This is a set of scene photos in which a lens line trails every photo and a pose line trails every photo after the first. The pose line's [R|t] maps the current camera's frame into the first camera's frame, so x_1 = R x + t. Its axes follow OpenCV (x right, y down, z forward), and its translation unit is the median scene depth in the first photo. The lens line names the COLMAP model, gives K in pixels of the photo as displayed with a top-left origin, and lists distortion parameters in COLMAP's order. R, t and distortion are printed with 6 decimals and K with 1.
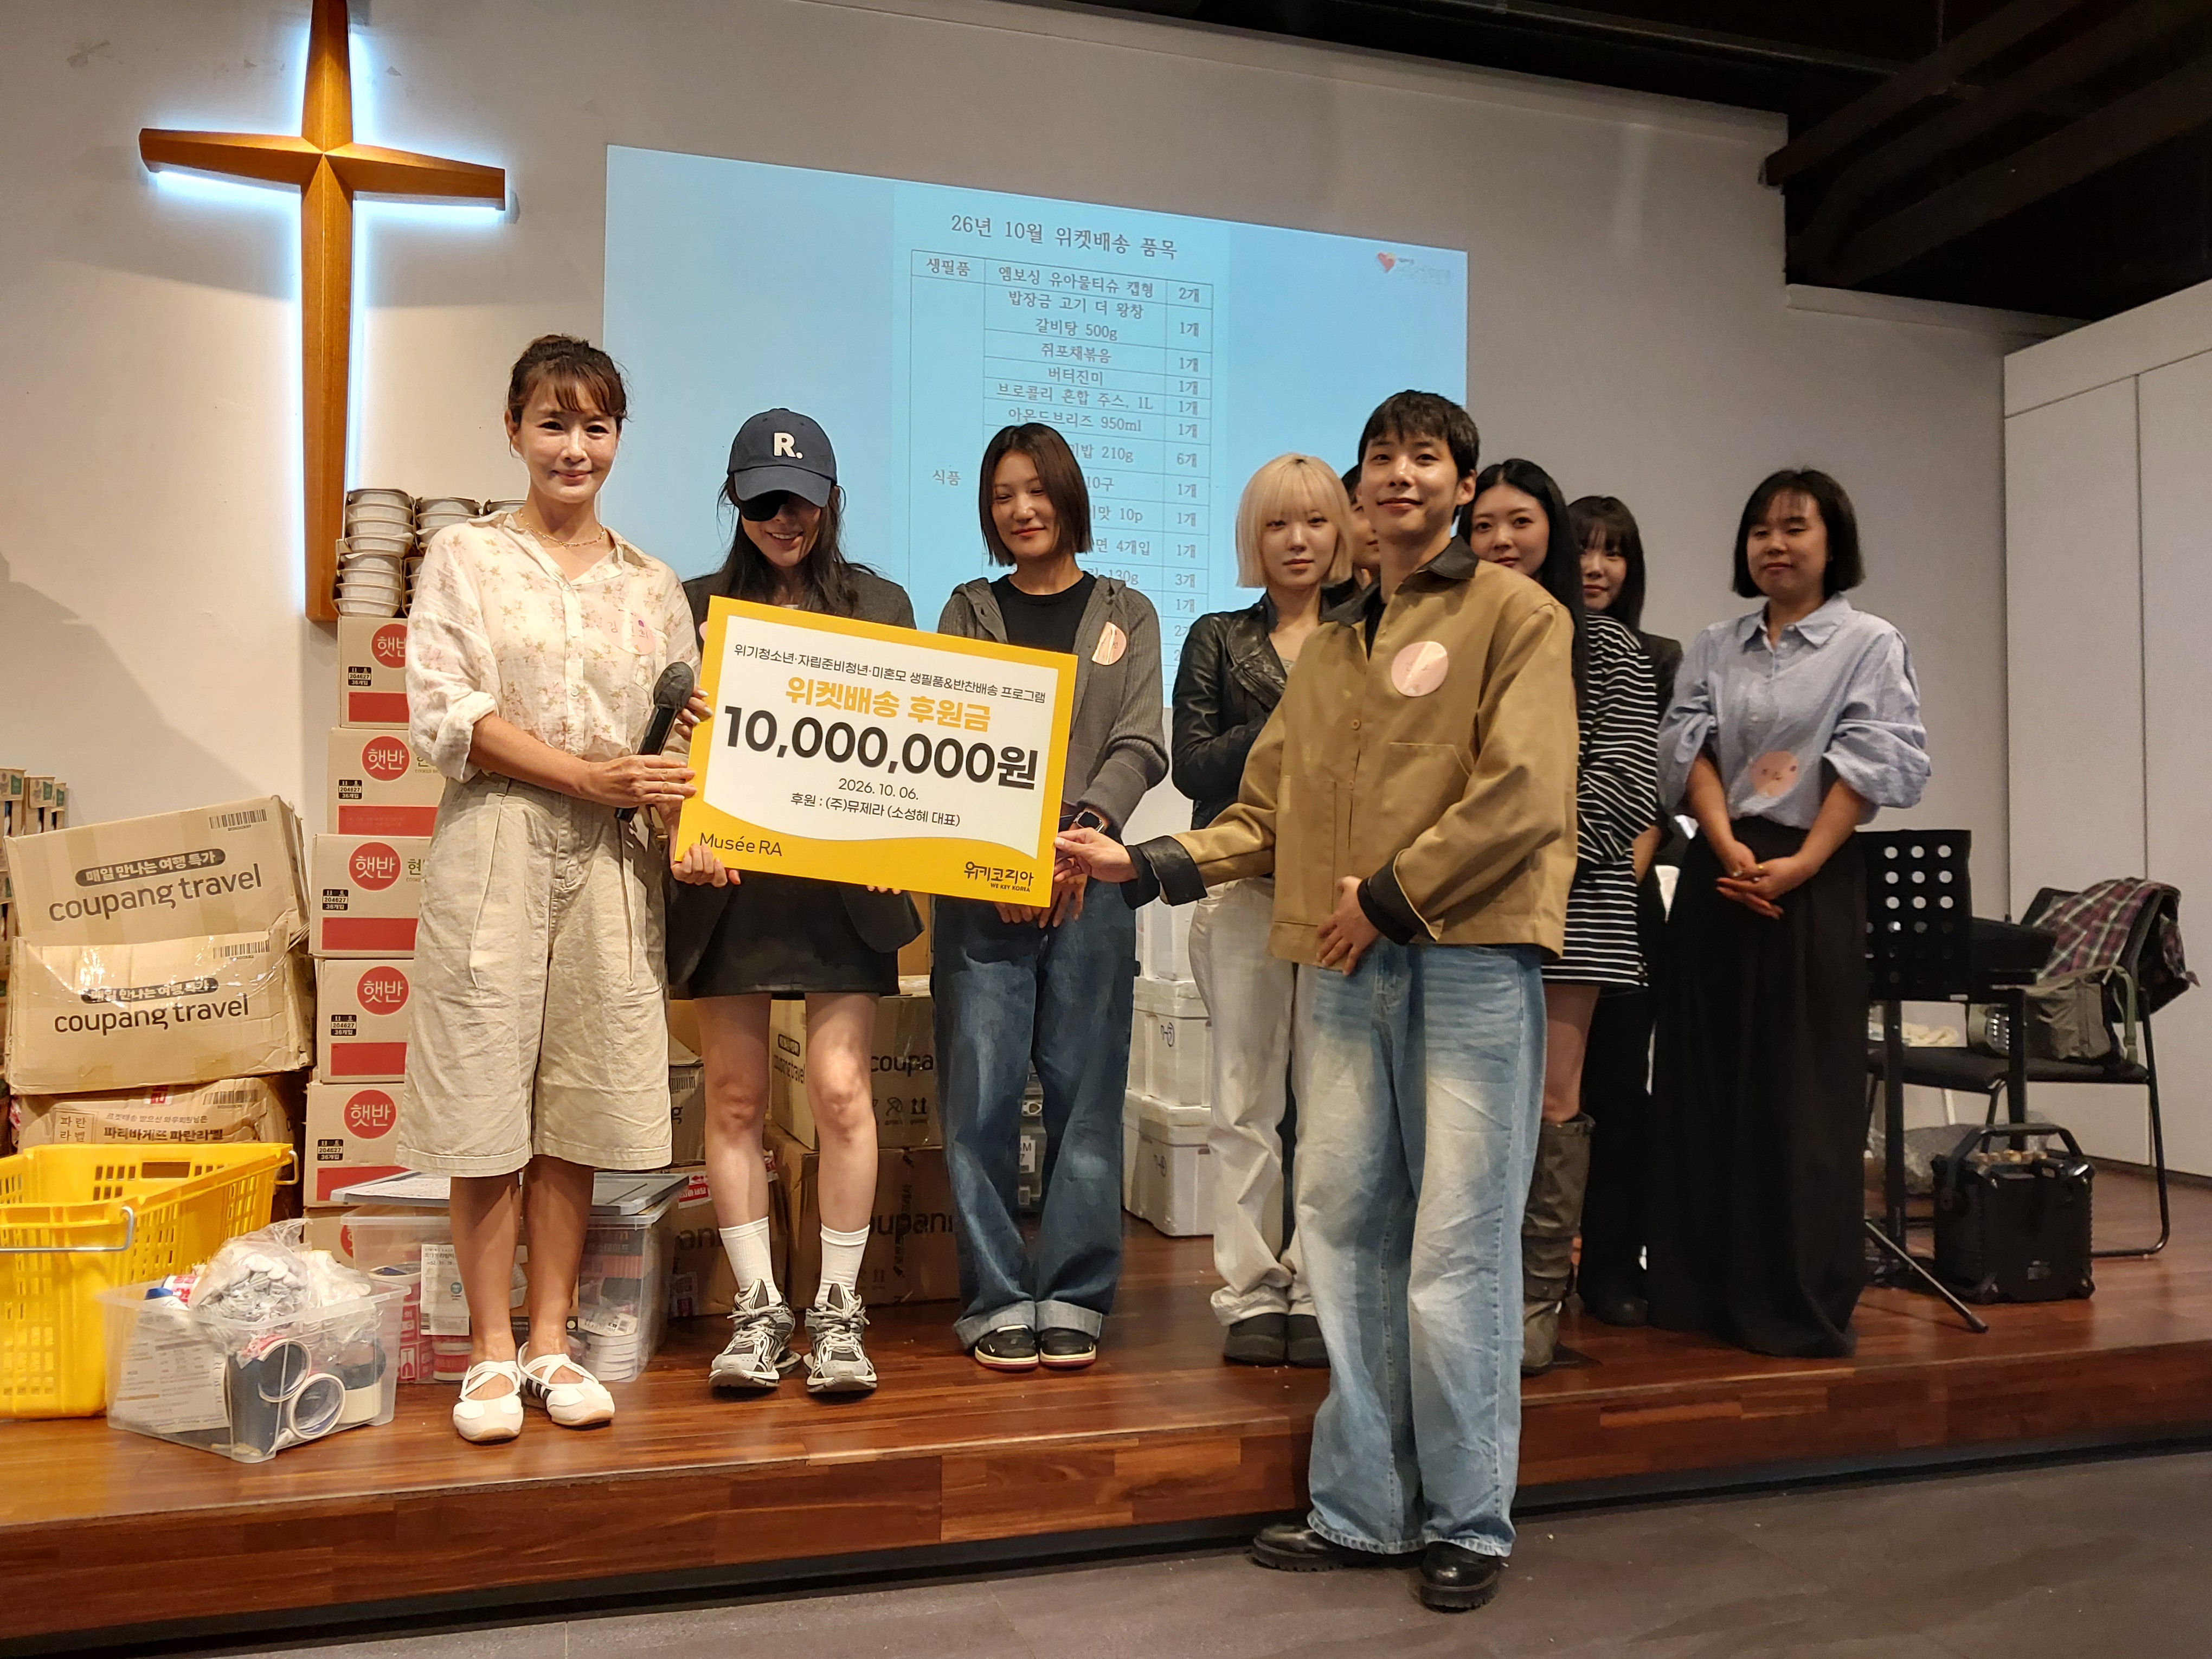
lens RADIAL K [[1844.5, 0, 1110.1], [0, 1844.5, 853.7], [0, 0, 1]] dist [0.017453, -0.031382]
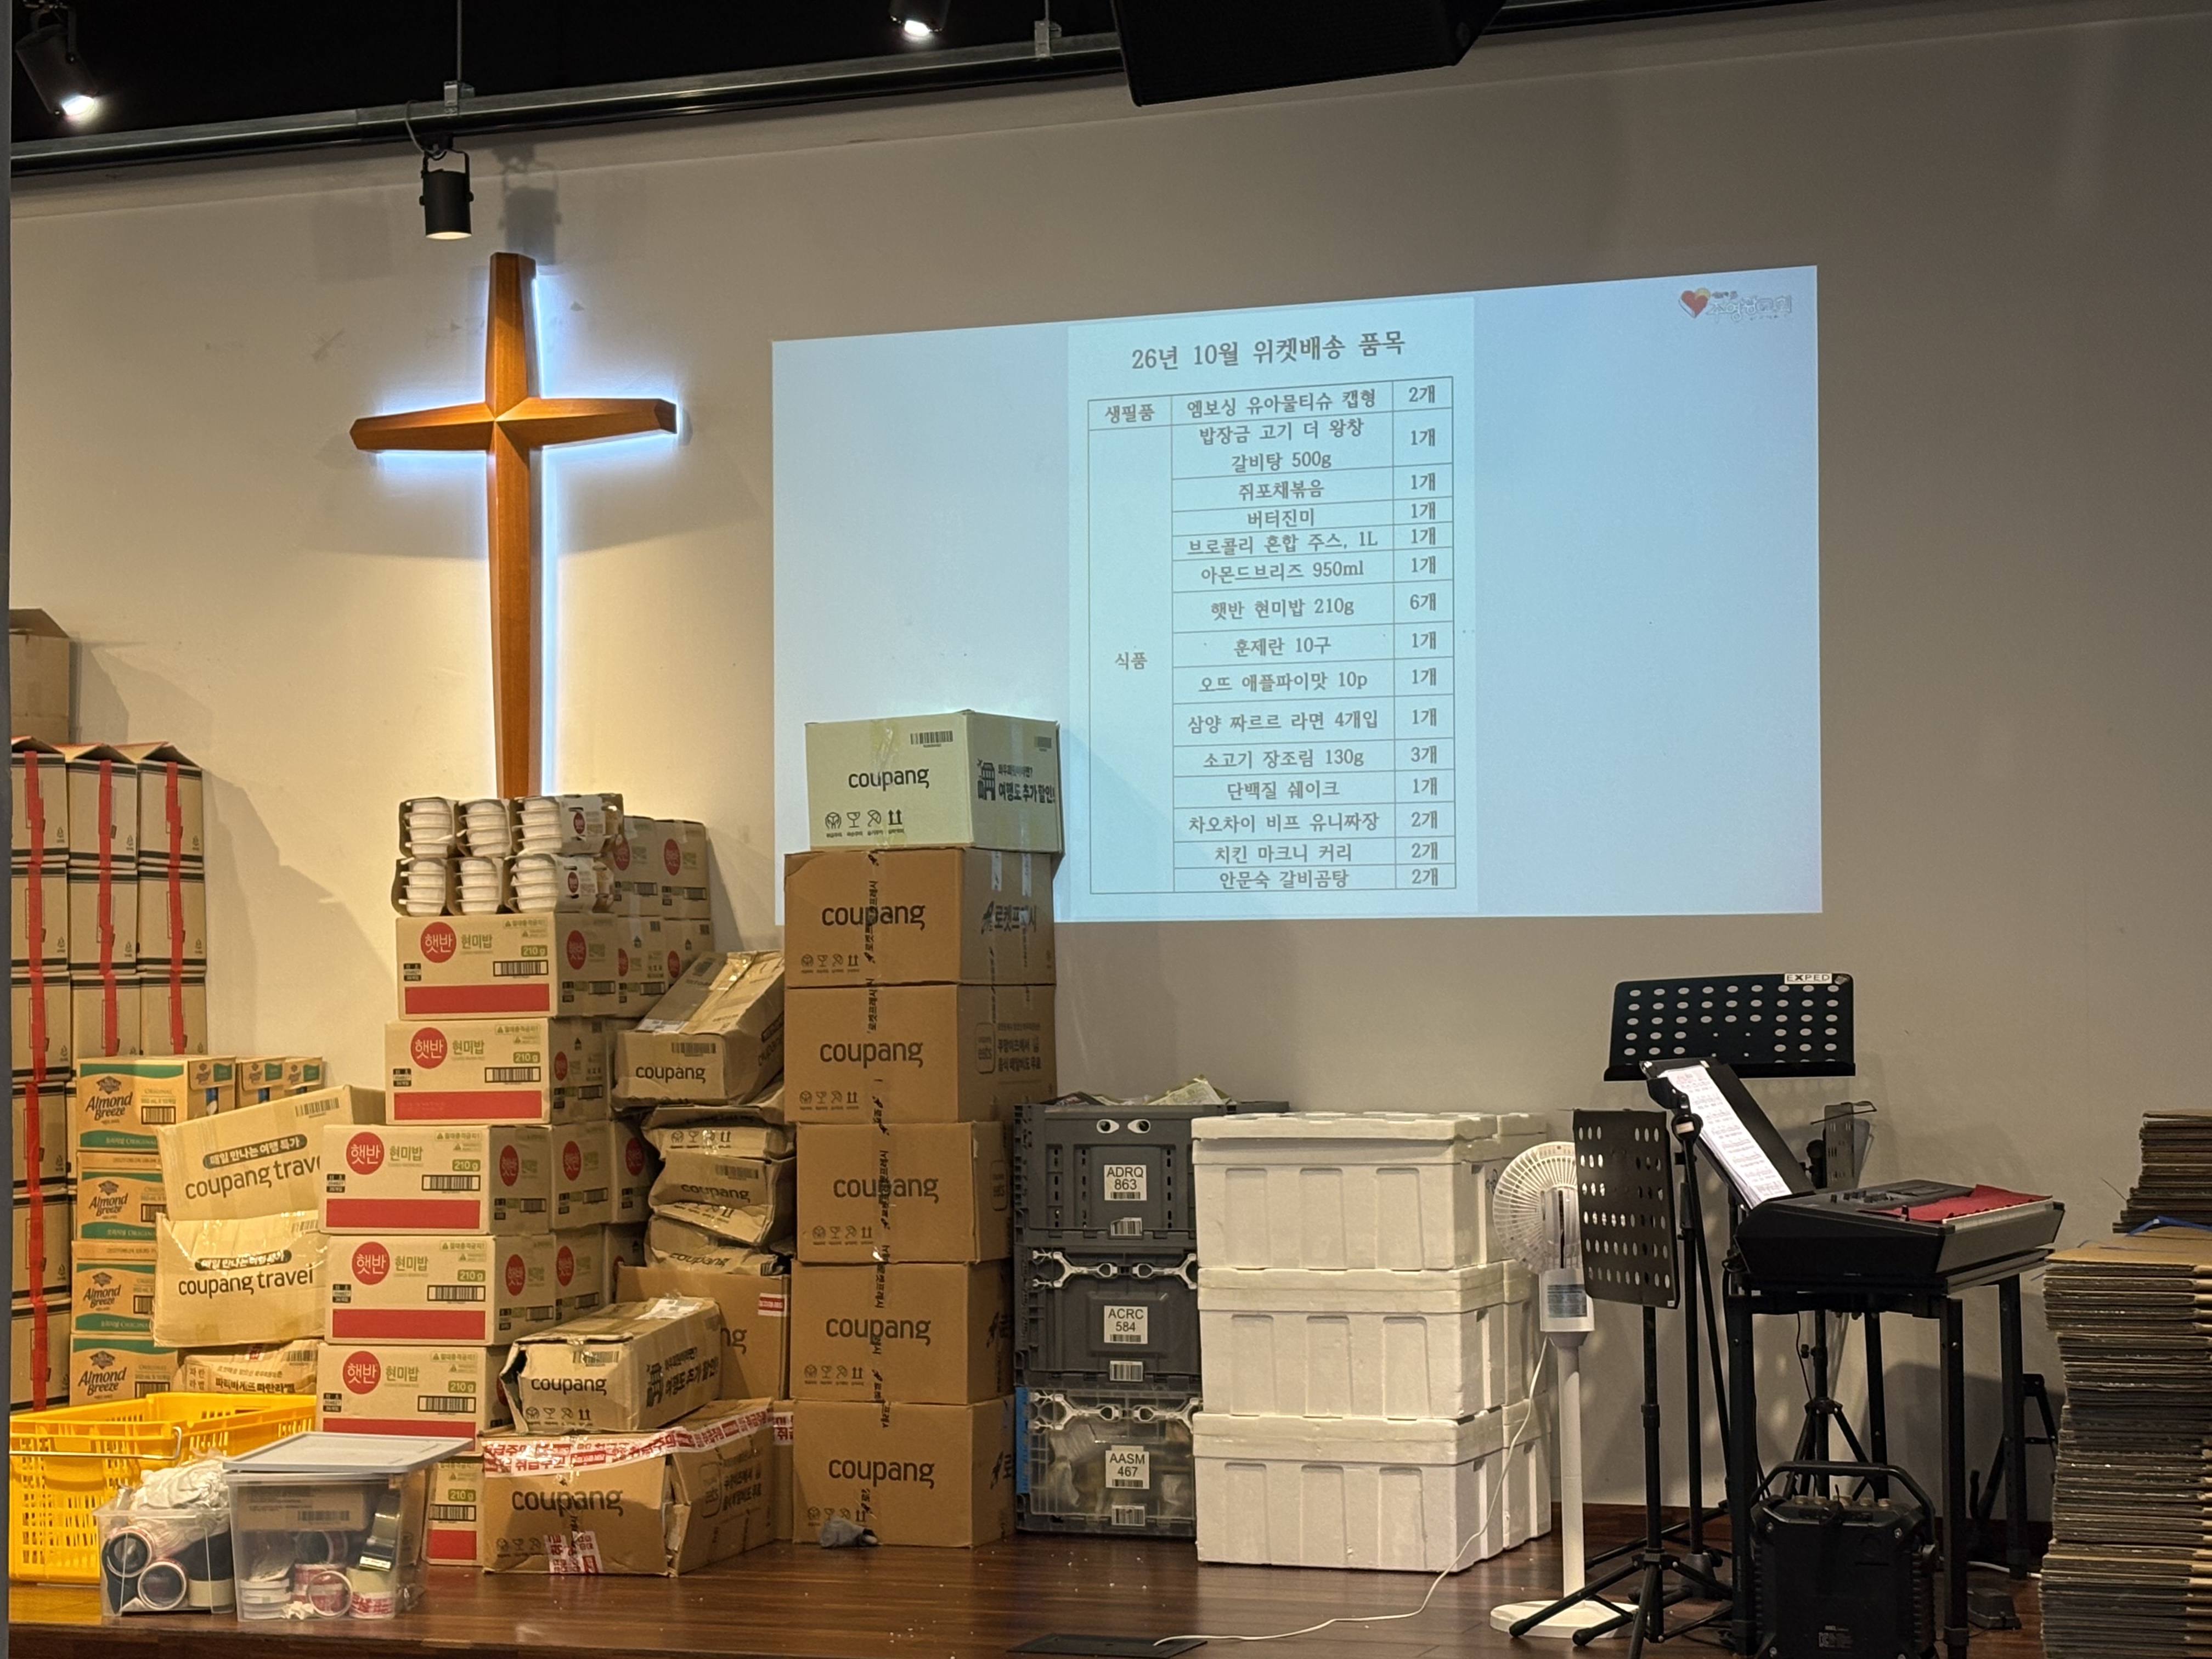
lens RADIAL K [[4244.6, 0, 1106.2], [0, 4244.6, 827.5], [0, 0, 1]] dist [0.160000, 0.000000]
pose [[0.797735, -0.043656, -0.601427, 1.210791], [0.033111, 0.999042, -0.028599, -0.080666], [0.602099, 0.002900, 0.798416, -0.641579]]
